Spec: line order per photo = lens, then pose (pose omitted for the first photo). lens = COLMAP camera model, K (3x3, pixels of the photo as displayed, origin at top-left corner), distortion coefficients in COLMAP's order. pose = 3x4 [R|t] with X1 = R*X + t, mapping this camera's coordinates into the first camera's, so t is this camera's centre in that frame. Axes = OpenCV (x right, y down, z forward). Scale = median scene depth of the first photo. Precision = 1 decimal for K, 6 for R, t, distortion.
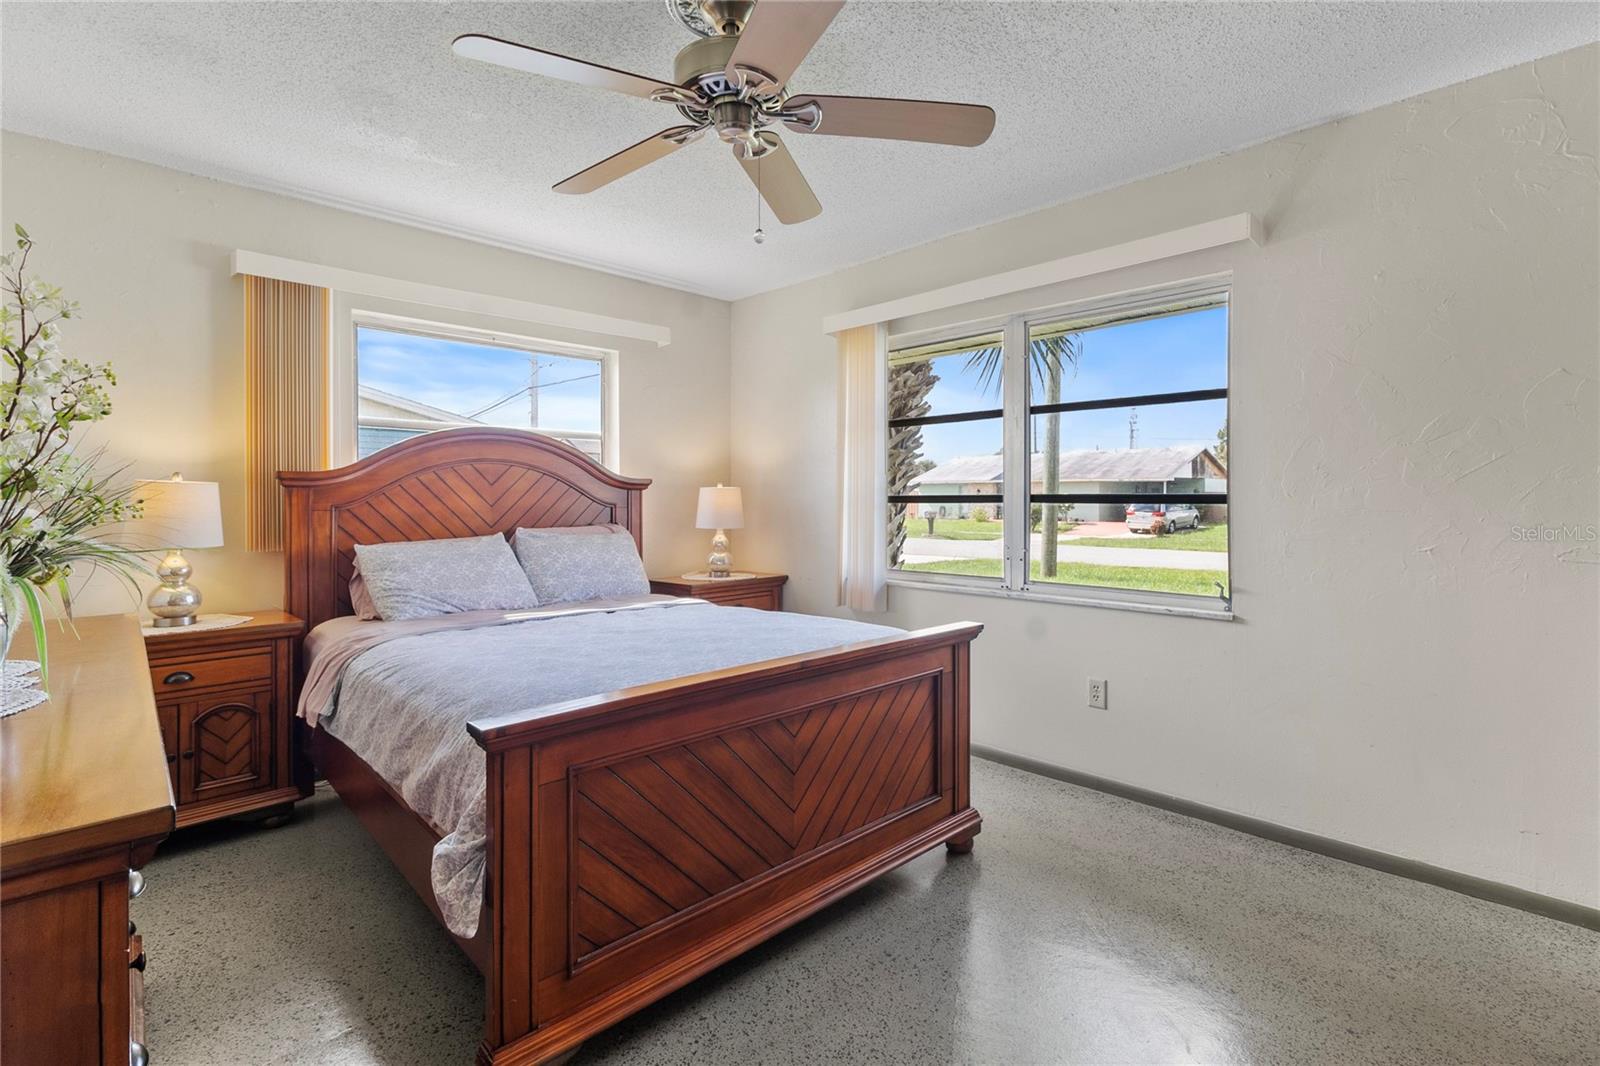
lens RADIAL K [[759.1, 0, 795.4], [0, 759.1, 507.8], [0, 0, 1]] dist [0.024859, 0.000110]
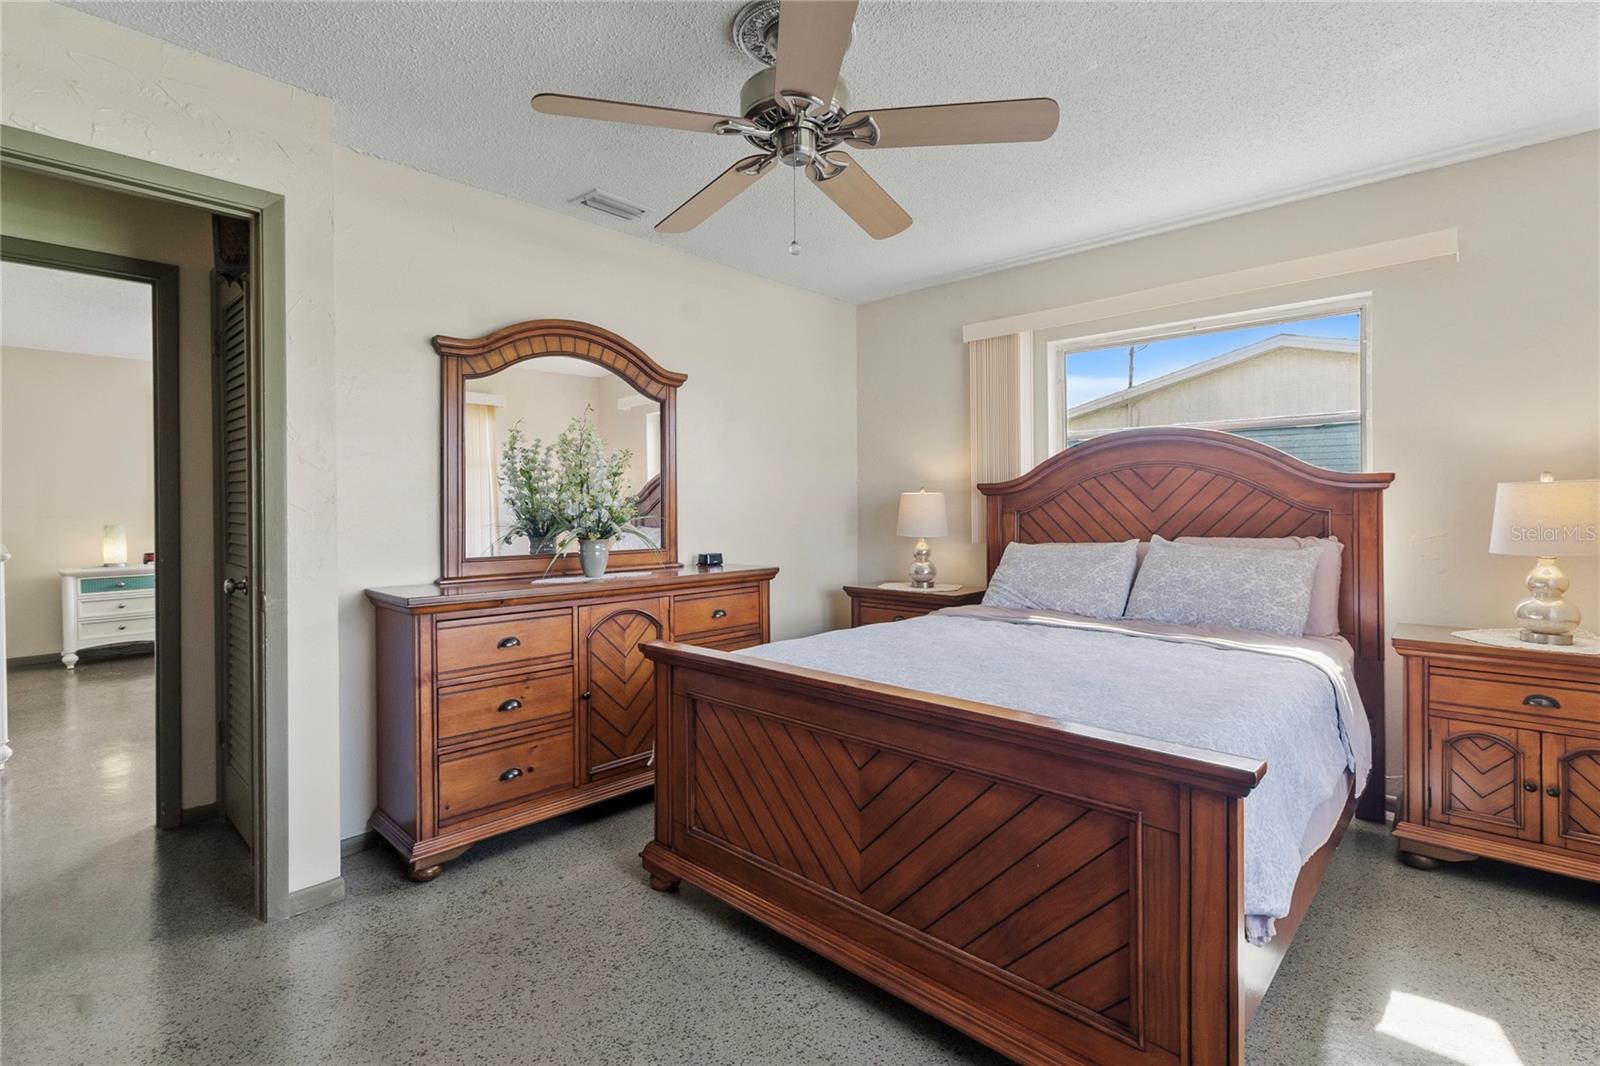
lens RADIAL K [[759.1, 0, 795.4], [0, 759.1, 507.8], [0, 0, 1]] dist [0.024859, 0.000110]
pose [[0.035646, 0.001410, -0.999363, 0.606135], [-0.007208, 0.999973, 0.001153, -0.005243], [0.999338, 0.007163, 0.035655, 0.598719]]
